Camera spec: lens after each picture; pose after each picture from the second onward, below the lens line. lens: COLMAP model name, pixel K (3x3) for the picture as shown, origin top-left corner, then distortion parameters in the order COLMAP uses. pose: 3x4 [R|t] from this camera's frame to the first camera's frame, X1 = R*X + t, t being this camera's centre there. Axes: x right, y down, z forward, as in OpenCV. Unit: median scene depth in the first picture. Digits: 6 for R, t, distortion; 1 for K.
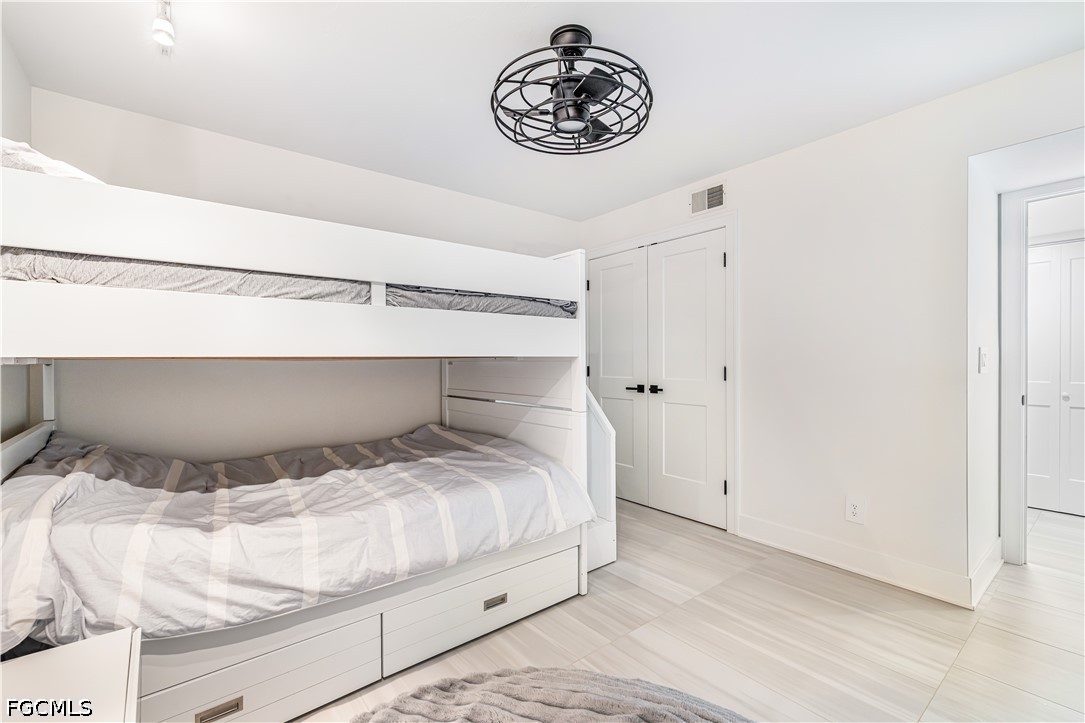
lens RADIAL K [[478.1, 0, 541.4], [0, 478.1, 363.2], [0, 0, 1]] dist [0.002634, 0.000355]
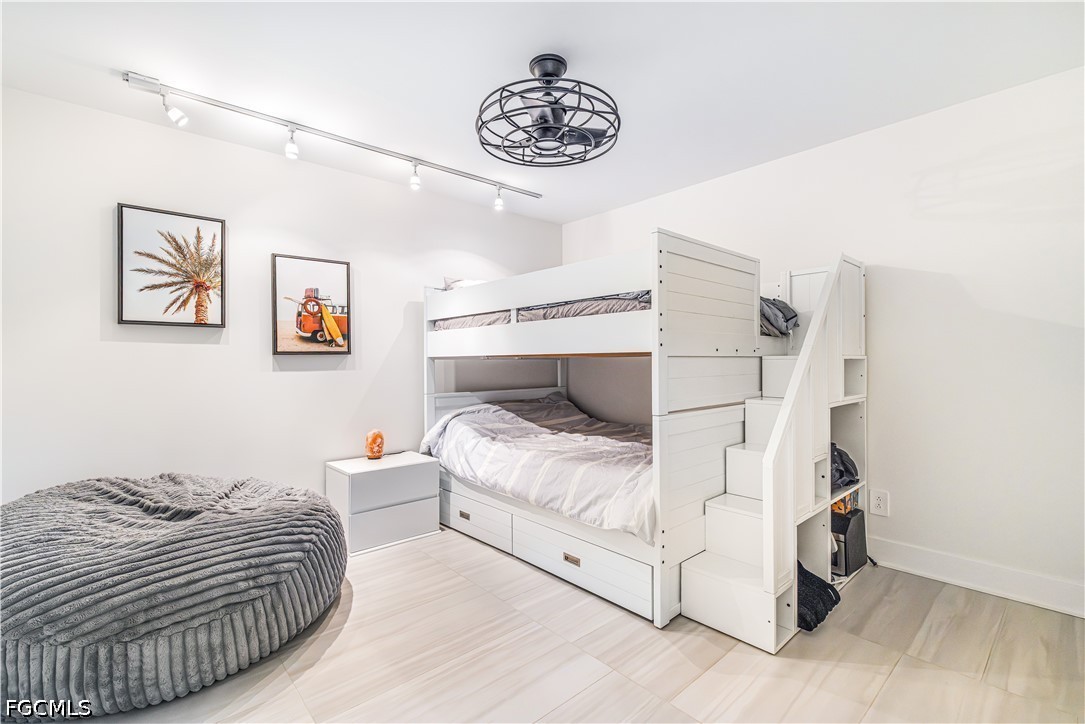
lens RADIAL K [[478.1, 0, 541.2], [0, 478.1, 359.9], [0, 0, 1]] dist [0.002634, 0.000355]
pose [[0.050232, 0.005820, -0.998721, 1.098758], [0.003823, 0.999975, 0.006019, -0.005580], [0.998730, -0.004121, 0.050209, 0.875663]]
